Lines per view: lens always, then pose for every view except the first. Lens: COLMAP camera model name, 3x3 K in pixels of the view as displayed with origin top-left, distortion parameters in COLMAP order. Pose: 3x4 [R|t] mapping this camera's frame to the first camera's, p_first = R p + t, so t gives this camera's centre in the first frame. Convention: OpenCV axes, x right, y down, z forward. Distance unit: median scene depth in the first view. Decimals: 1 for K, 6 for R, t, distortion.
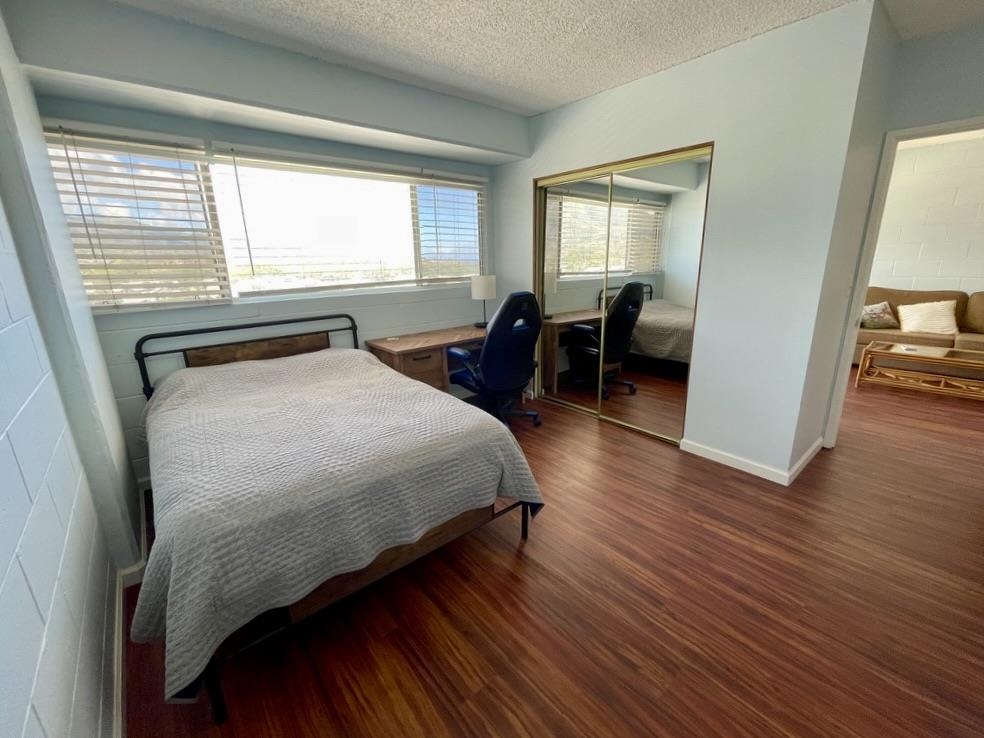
lens RADIAL K [[428.9, 0, 497.0], [0, 428.9, 362.0], [0, 0, 1]] dist [-0.002577, -0.000228]
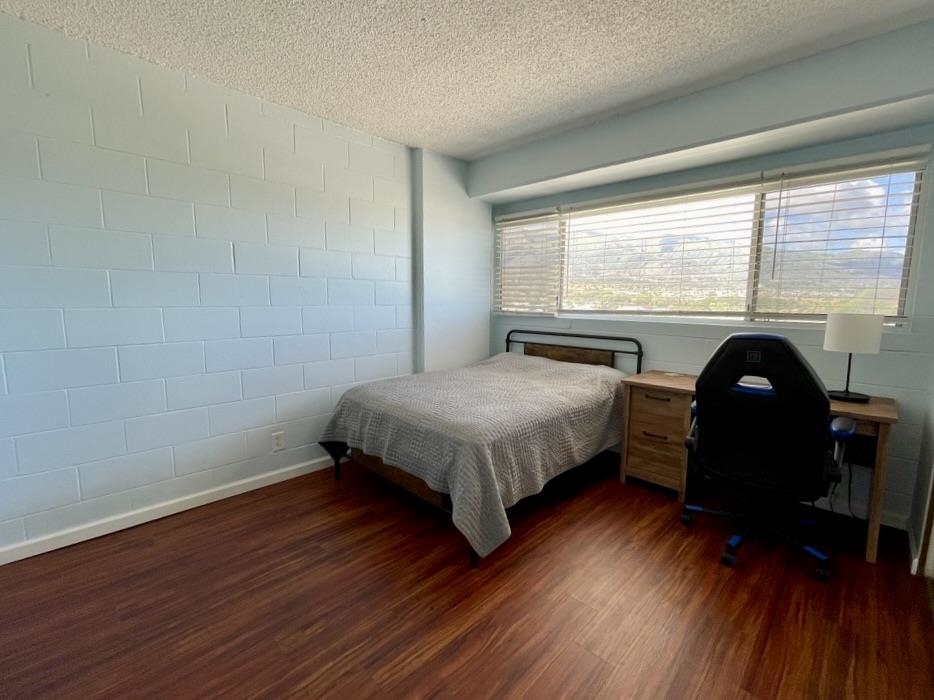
lens RADIAL K [[410.5, 0, 467.0], [0, 410.5, 350.0], [0, 0, 1]] dist [0.000321, 0.000521]
pose [[0.083894, 0.162325, -0.983164, 0.734170], [-0.229793, 0.963202, 0.139421, -0.161433], [0.969617, 0.214227, 0.118108, 0.613649]]
